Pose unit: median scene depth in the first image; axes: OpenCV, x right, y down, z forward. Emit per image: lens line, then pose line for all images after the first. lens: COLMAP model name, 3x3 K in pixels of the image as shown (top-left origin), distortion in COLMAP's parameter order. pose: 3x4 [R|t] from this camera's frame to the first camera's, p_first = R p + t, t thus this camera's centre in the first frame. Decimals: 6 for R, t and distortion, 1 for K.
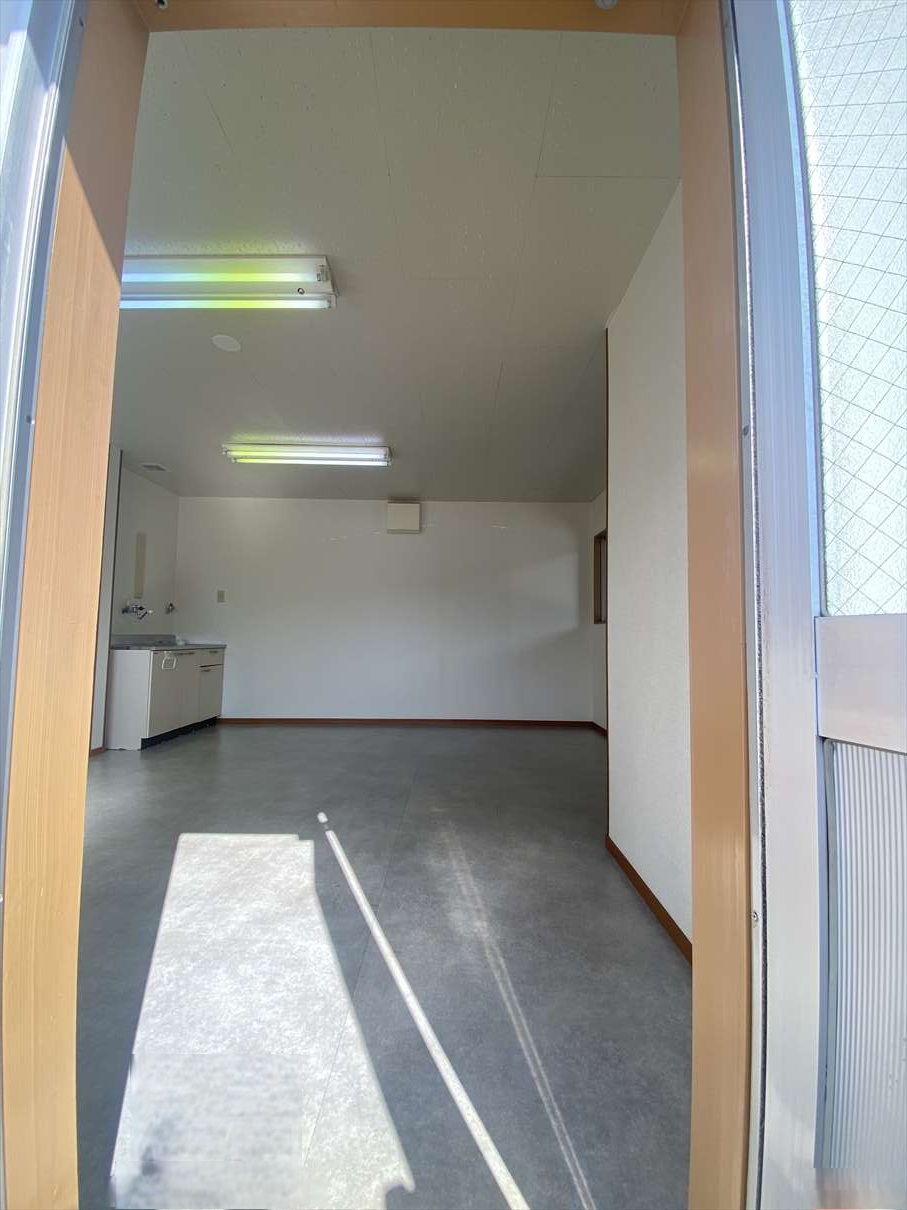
lens RADIAL K [[489.3, 0, 453.5], [0, 489.3, 605.0], [0, 0, 1]] dist [0.027589, -0.022512]
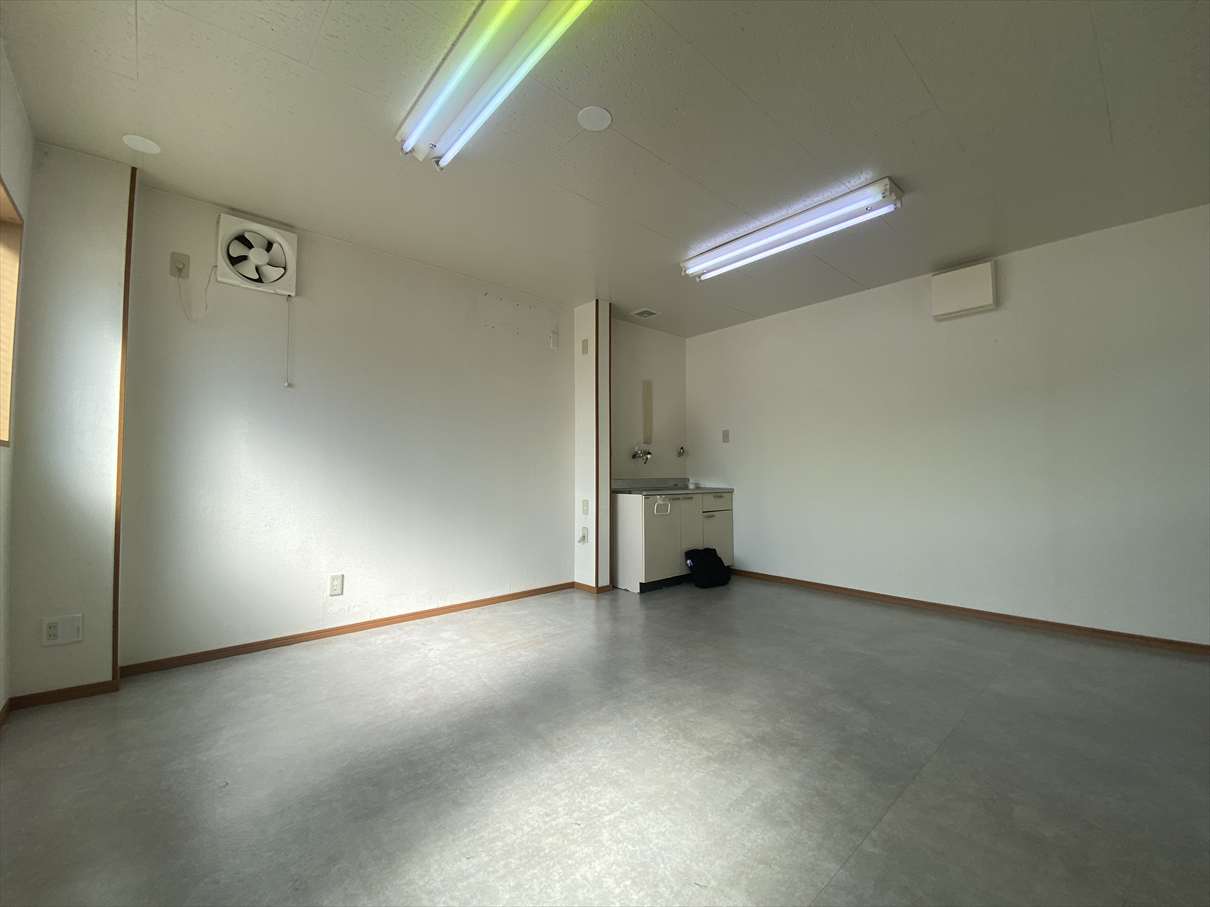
lens RADIAL K [[489.3, 0, 605.0], [0, 489.3, 453.5], [0, 0, 1]] dist [0.027589, -0.022512]
pose [[0.666346, -0.041991, -0.744460, 0.070763], [0.058963, 0.998254, -0.003529, 0.006454], [0.743308, -0.041544, 0.667658, 0.270924]]
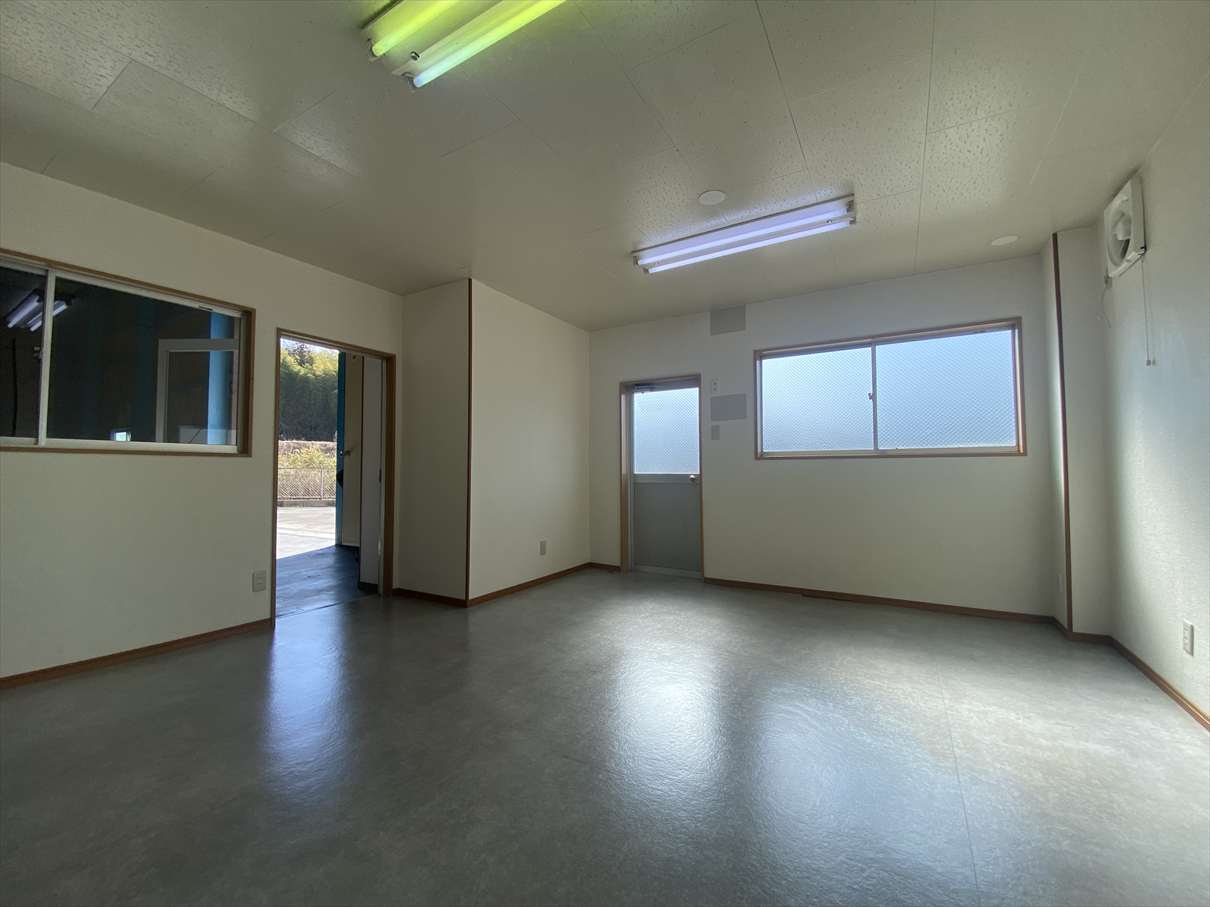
lens RADIAL K [[489.3, 0, 605.0], [0, 489.3, 453.5], [0, 0, 1]] dist [0.027589, -0.022512]
pose [[-0.858651, 0.007082, 0.512512, -0.468840], [-0.041297, 0.995698, -0.082947, 0.053171], [-0.510895, -0.092388, -0.854664, 1.146342]]
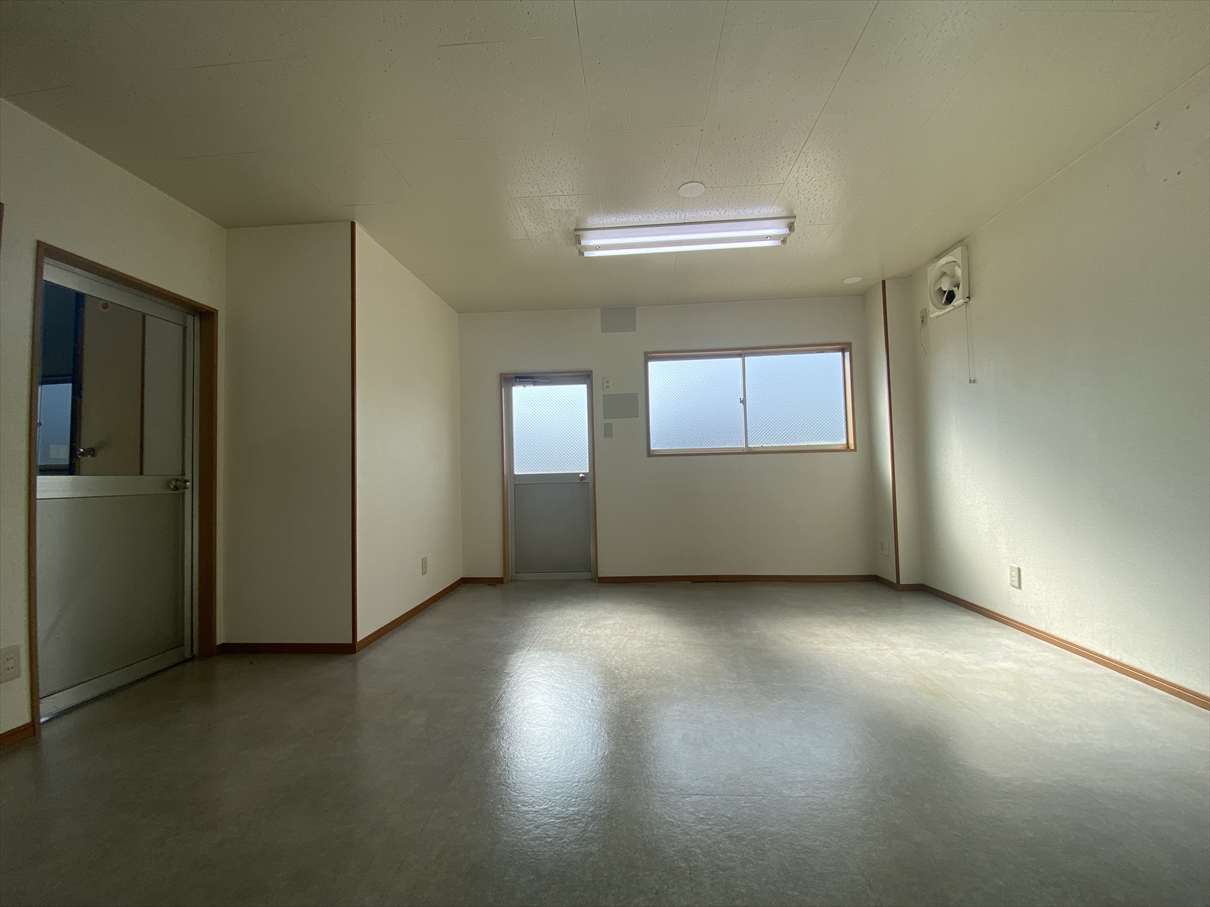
lens RADIAL K [[489.3, 0, 605.0], [0, 489.3, 453.5], [0, 0, 1]] dist [0.027589, -0.022512]
pose [[-0.997627, 0.013975, 0.067422, -0.205079], [0.007159, 0.994932, -0.100297, 0.065204], [-0.068482, -0.099576, -0.992671, 1.163889]]
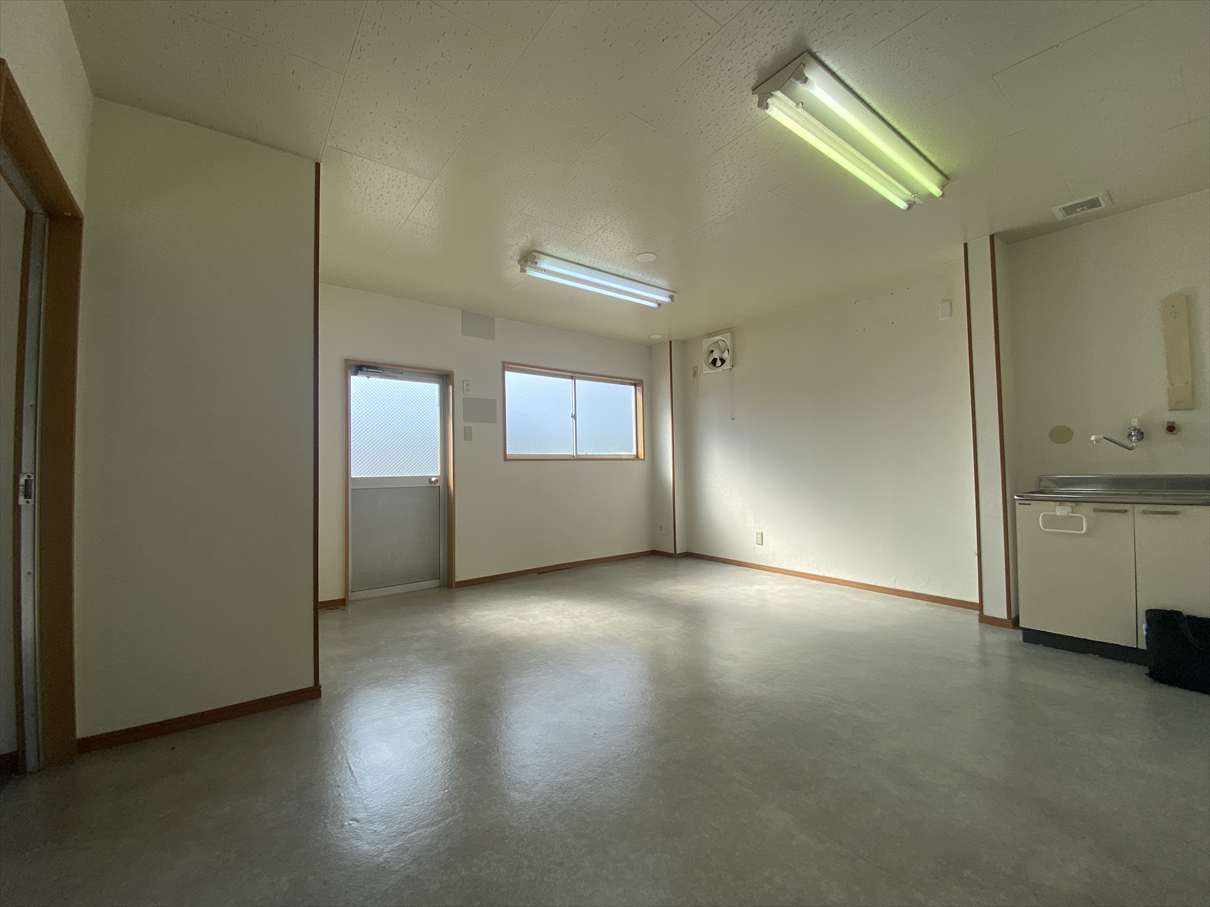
lens RADIAL K [[490.0, 0, 605.0], [0, 490.0, 453.5], [0, 0, 1]] dist [0.047705, -0.022974]
pose [[-0.796969, -0.019550, -0.603703, 0.245422], [0.044975, 0.994781, -0.091588, 0.063737], [0.602343, -0.100144, -0.791931, 1.140381]]
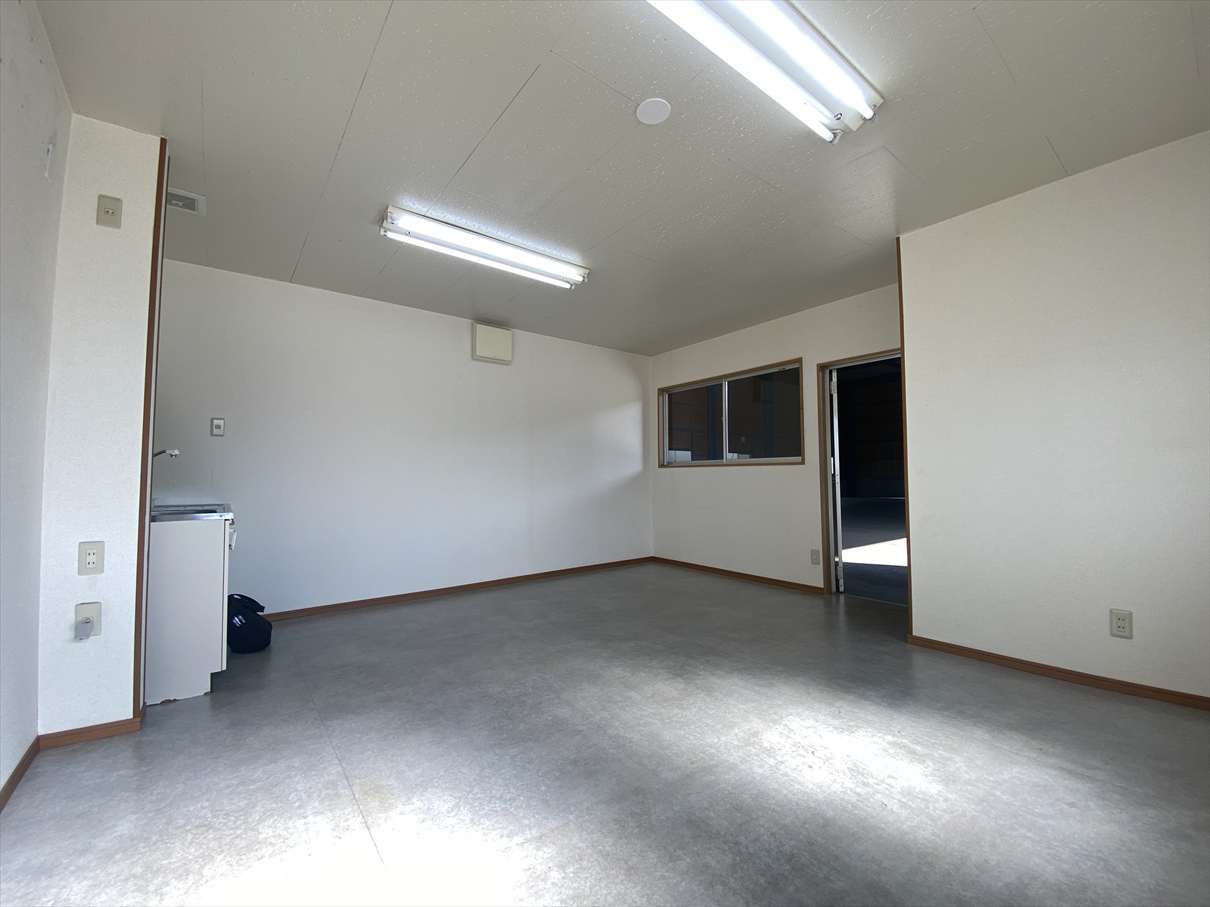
lens RADIAL K [[489.3, 0, 605.0], [0, 489.3, 453.5], [0, 0, 1]] dist [0.027589, -0.022512]
pose [[0.787191, 0.014268, 0.616544, -0.586116], [-0.024296, 0.999674, 0.007887, -0.000576], [-0.616230, -0.021188, 0.787281, 0.252453]]
